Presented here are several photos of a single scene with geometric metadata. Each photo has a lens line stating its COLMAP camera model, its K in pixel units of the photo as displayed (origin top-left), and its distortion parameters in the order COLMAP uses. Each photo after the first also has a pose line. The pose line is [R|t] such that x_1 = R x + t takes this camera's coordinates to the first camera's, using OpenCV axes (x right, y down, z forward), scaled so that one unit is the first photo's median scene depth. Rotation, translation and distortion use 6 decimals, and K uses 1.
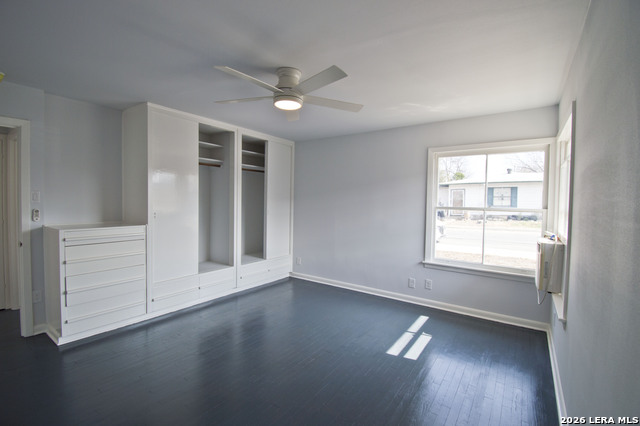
lens RADIAL K [[287.4, 0, 323.5], [0, 287.4, 211.3], [0, 0, 1]] dist [-0.000540, -0.000310]
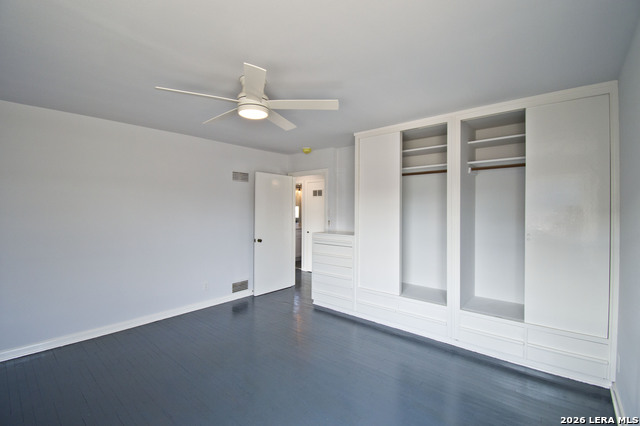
lens RADIAL K [[287.4, 0, 323.5], [0, 287.4, 211.3], [0, 0, 1]] dist [-0.000540, -0.000310]
pose [[-0.093361, -0.016118, -0.995502, 0.449591], [-0.037341, 0.999222, -0.012676, -0.026835], [0.994932, 0.035989, -0.093890, 0.760523]]
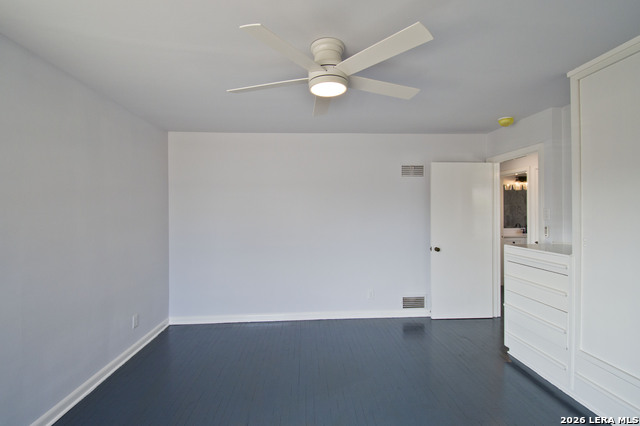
lens RADIAL K [[305.8, 0, 320.0], [0, 305.8, 213.0], [0, 0, 1]] dist [0.000108, -0.000321]
pose [[-0.782134, -0.011667, -0.623001, 0.214164], [-0.031248, 0.999301, 0.020517, -0.037712], [0.622326, 0.035514, -0.781952, 0.922413]]
